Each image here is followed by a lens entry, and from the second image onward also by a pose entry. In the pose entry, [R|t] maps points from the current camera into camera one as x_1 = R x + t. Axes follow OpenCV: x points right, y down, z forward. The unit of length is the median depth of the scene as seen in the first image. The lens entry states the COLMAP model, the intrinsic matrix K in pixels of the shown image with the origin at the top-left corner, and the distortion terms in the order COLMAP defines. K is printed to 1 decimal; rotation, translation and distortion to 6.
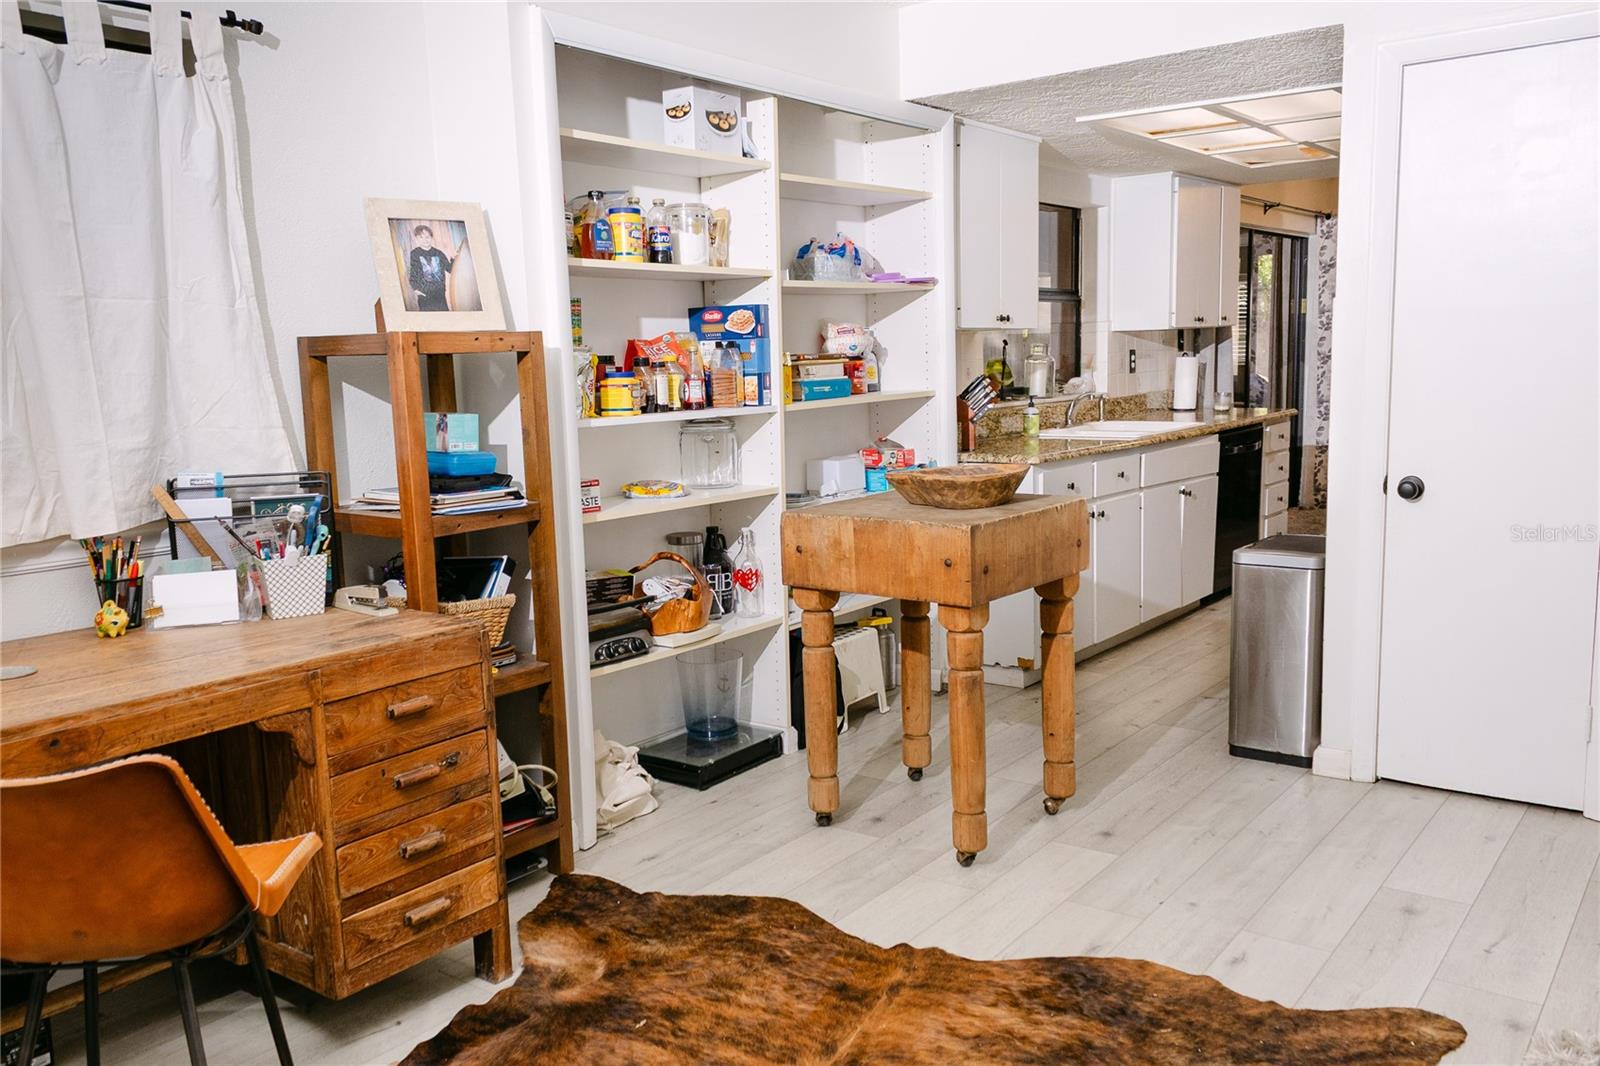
lens RADIAL K [[1285.5, 0, 796.7], [0, 1285.5, 542.5], [0, 0, 1]] dist [0.029420, -0.027514]
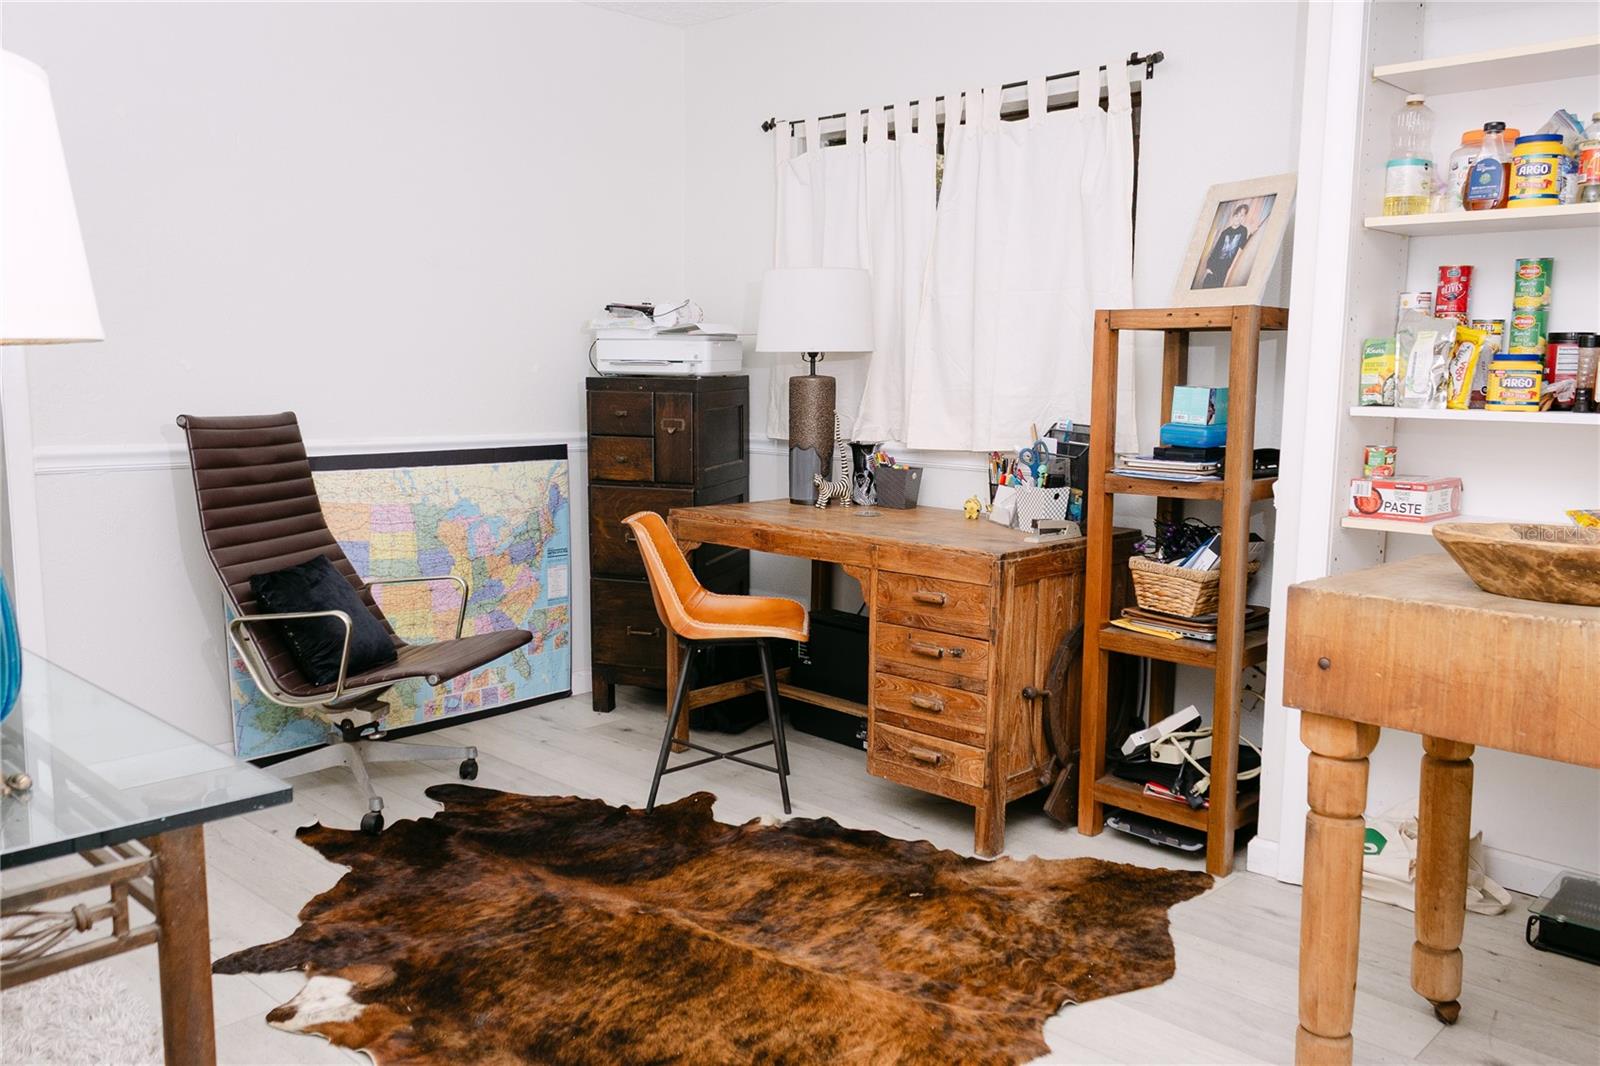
lens RADIAL K [[1285.5, 0, 796.0], [0, 1285.5, 528.4], [0, 0, 1]] dist [0.029420, -0.027514]
pose [[-0.112087, 0.155604, -0.981440, 0.915124], [-0.144705, 0.974579, 0.171042, -0.134318], [0.983106, 0.161190, -0.086721, 0.887275]]
